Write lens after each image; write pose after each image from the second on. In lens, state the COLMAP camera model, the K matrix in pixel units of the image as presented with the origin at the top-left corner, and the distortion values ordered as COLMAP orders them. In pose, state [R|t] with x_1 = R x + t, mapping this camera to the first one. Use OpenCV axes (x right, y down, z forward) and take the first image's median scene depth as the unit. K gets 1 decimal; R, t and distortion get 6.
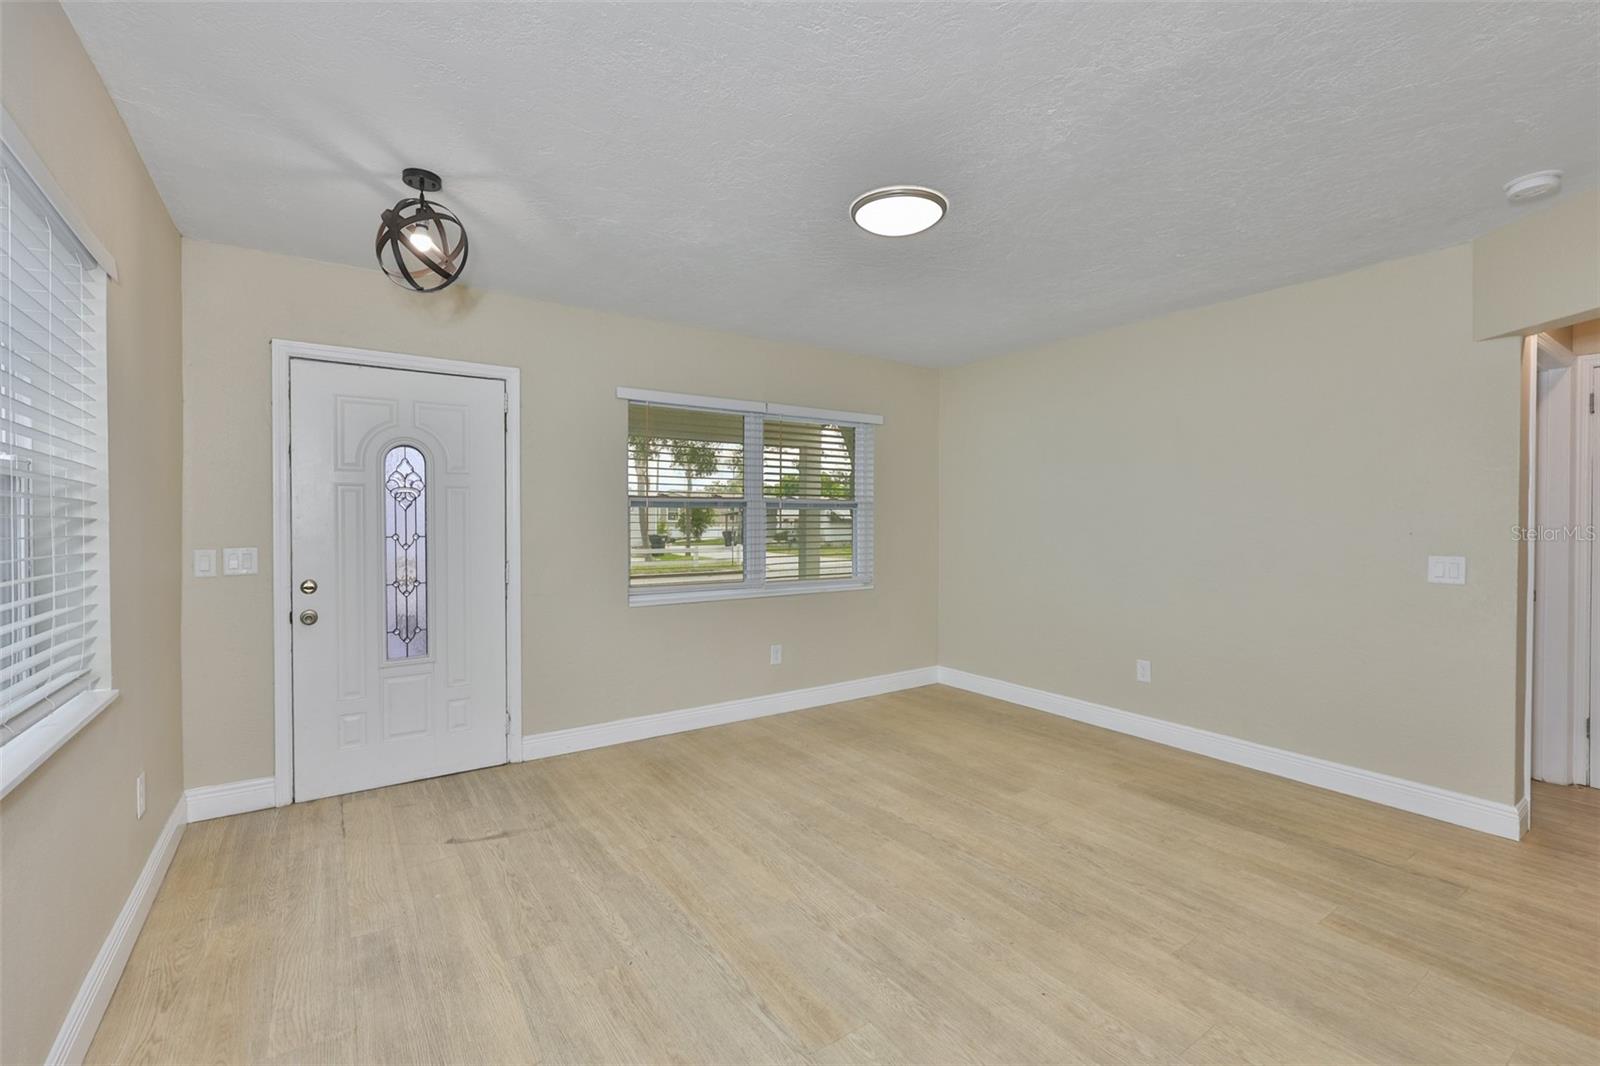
lens RADIAL K [[694.1, 0, 802.4], [0, 694.1, 520.9], [0, 0, 1]] dist [-0.001503, -0.000098]
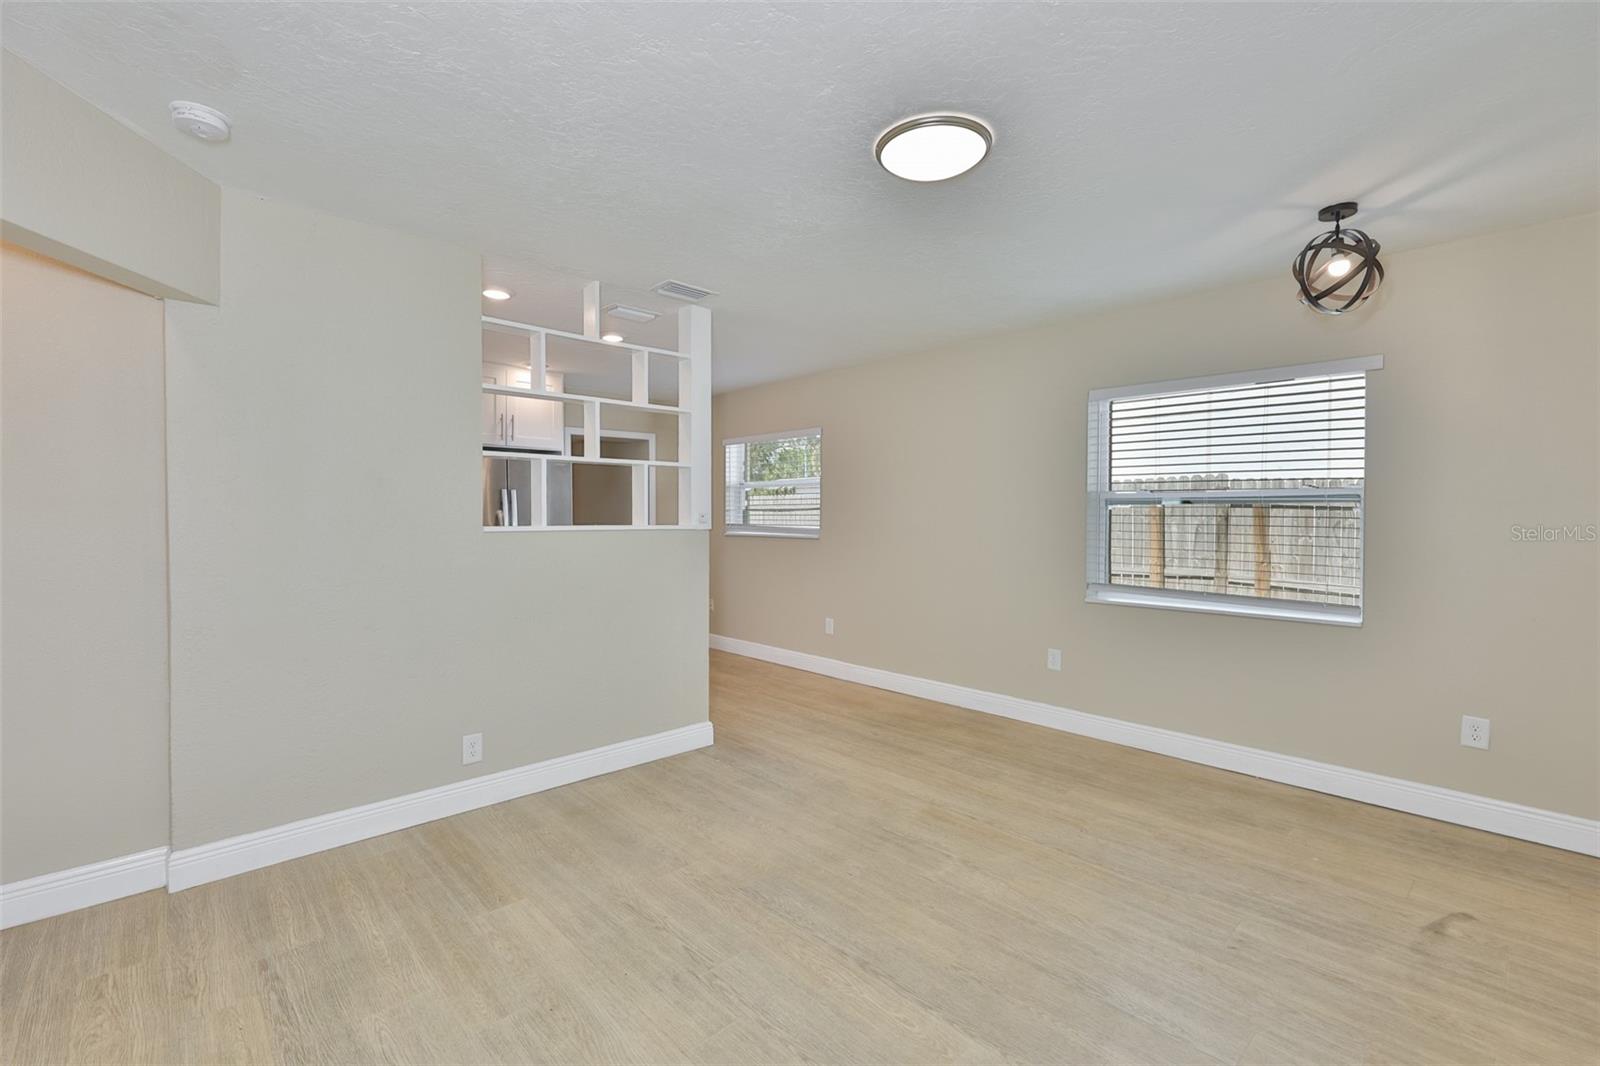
lens RADIAL K [[703.6, 0, 790.3], [0, 703.6, 528.5], [0, 0, 1]] dist [-0.000431, 0.001020]
pose [[-0.991576, -0.000407, -0.129526, 0.363545], [-0.003606, 0.999694, 0.024464, -0.009811], [0.129476, 0.024724, -0.991274, 1.597434]]
